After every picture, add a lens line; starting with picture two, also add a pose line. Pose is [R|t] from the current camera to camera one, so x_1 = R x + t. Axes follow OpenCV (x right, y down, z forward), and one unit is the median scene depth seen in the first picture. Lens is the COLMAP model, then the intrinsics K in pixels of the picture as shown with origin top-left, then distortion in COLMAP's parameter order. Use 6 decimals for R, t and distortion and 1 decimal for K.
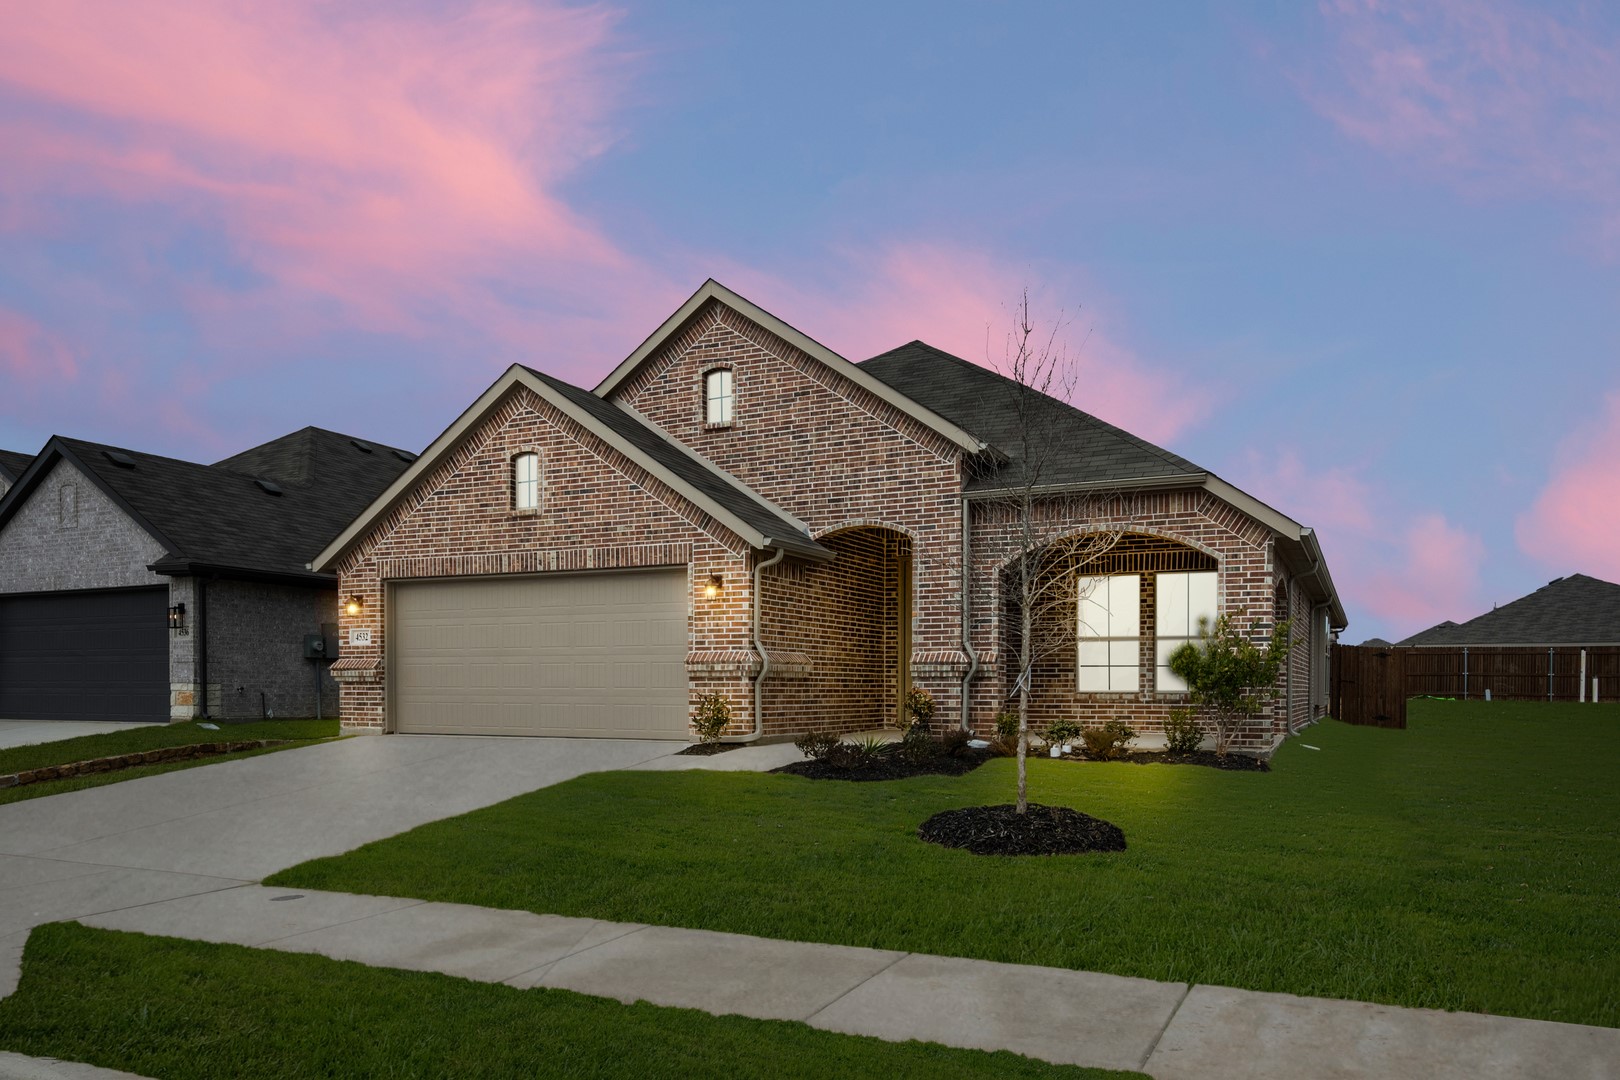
lens RADIAL K [[843.5, 0, 743.7], [0, 843.5, 555.6], [0, 0, 1]] dist [0.011639, 0.000201]
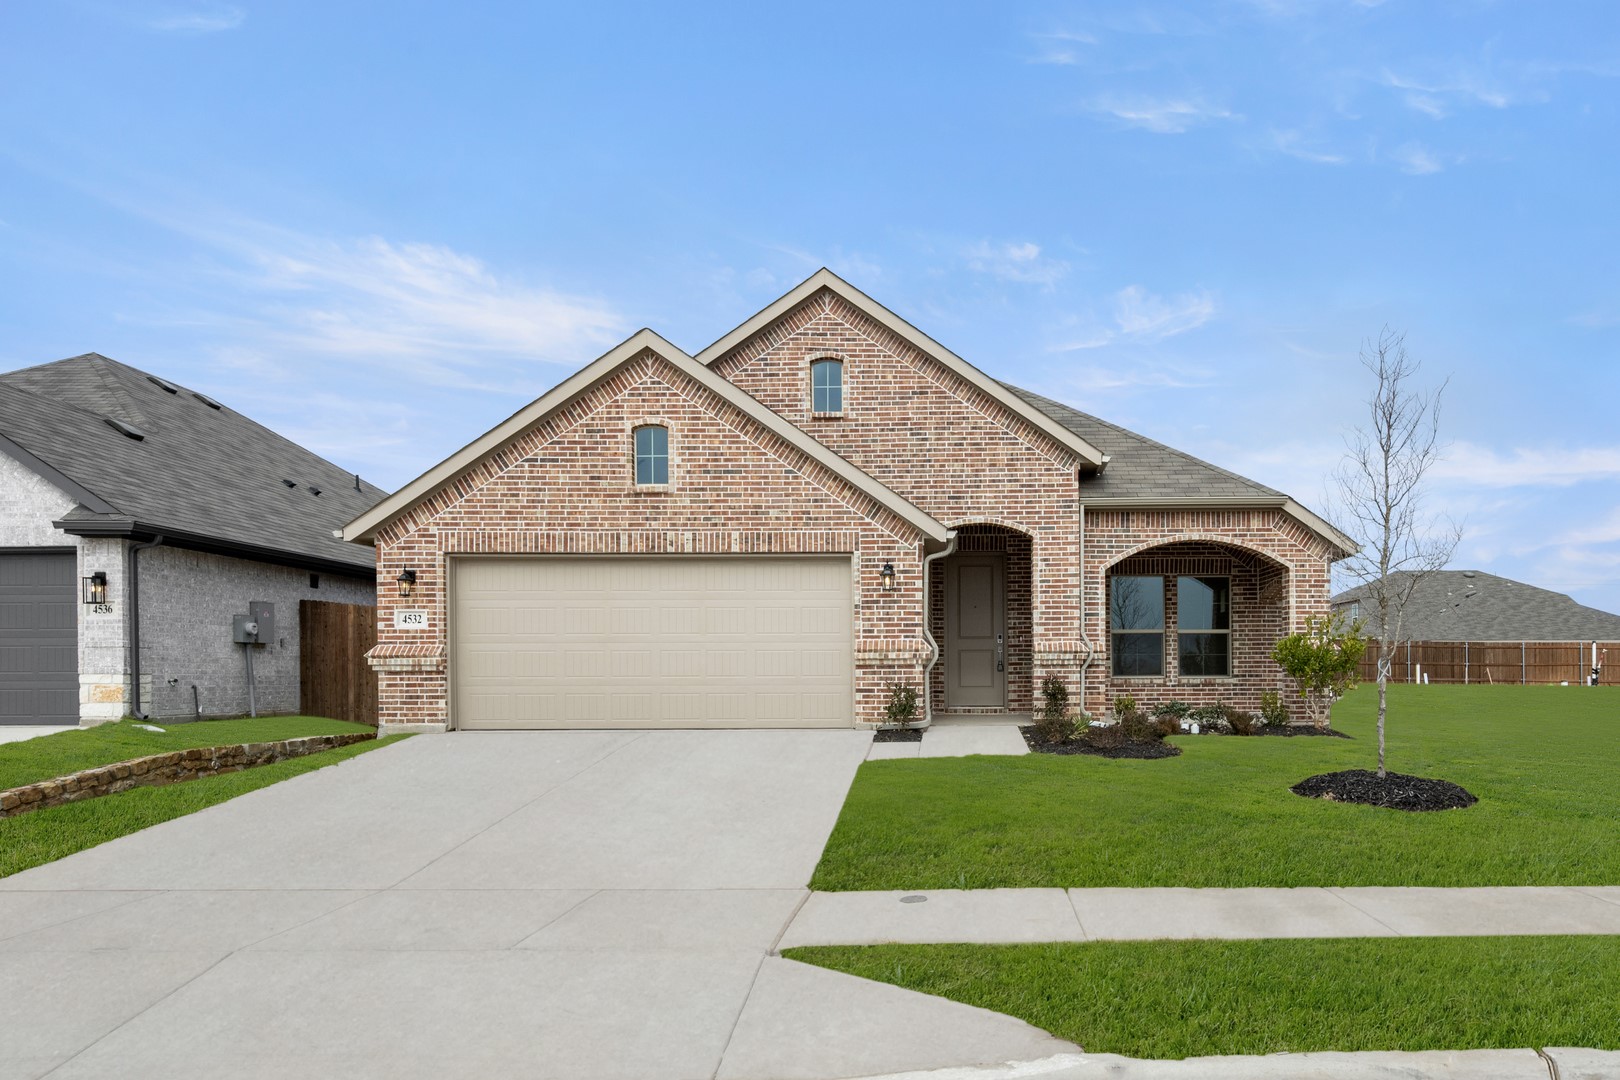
lens RADIAL K [[843.5, 0, 804.3], [0, 843.5, 540.6], [0, 0, 1]] dist [0.011639, 0.000201]
pose [[0.944057, 0.046420, 0.326498, -0.398188], [-0.045401, 0.998911, -0.010745, 0.008186], [-0.326641, -0.004680, 0.945137, 0.061375]]
